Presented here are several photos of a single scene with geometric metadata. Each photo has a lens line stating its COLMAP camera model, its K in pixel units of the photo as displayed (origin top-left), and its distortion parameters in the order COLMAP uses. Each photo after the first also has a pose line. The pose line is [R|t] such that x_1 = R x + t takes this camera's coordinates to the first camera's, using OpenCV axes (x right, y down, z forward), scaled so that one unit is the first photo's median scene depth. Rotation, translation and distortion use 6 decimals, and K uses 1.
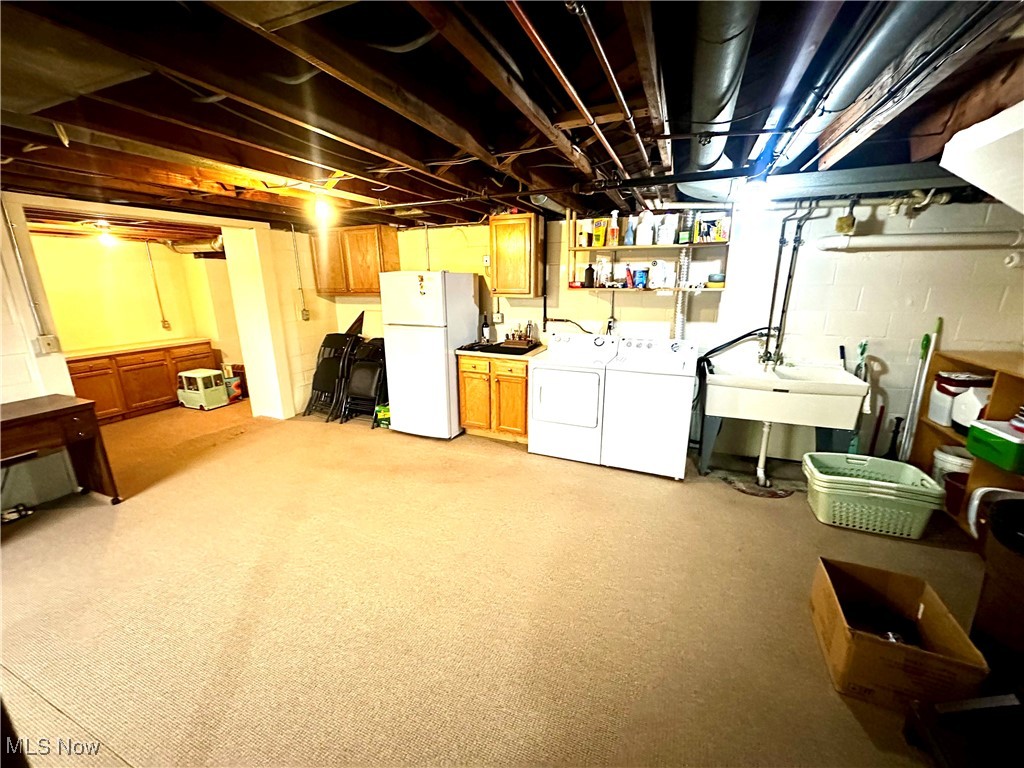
lens RADIAL K [[408.8, 0, 514.8], [0, 408.8, 383.4], [0, 0, 1]] dist [-0.002785, 0.000328]
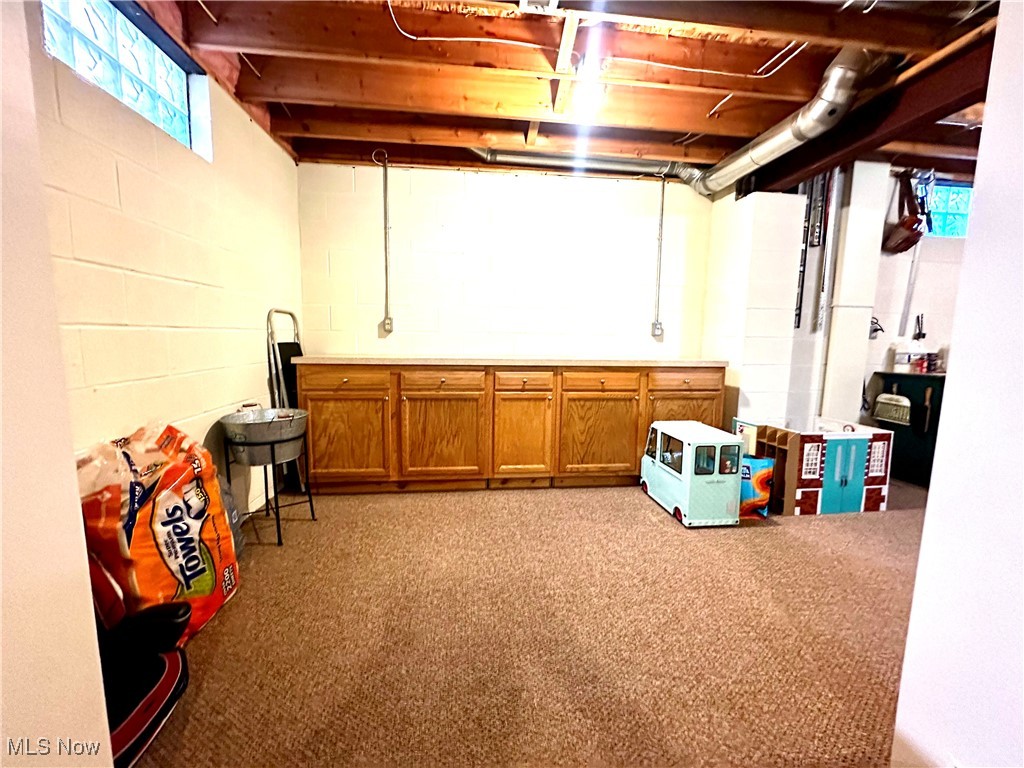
lens RADIAL K [[408.8, 0, 513.3], [0, 408.8, 382.8], [0, 0, 1]] dist [-0.002785, 0.000328]
pose [[0.490116, 0.116469, -0.863841, -0.495797], [-0.237532, 0.971372, -0.003801, -0.028728], [0.838668, 0.207053, 0.503751, 0.611031]]
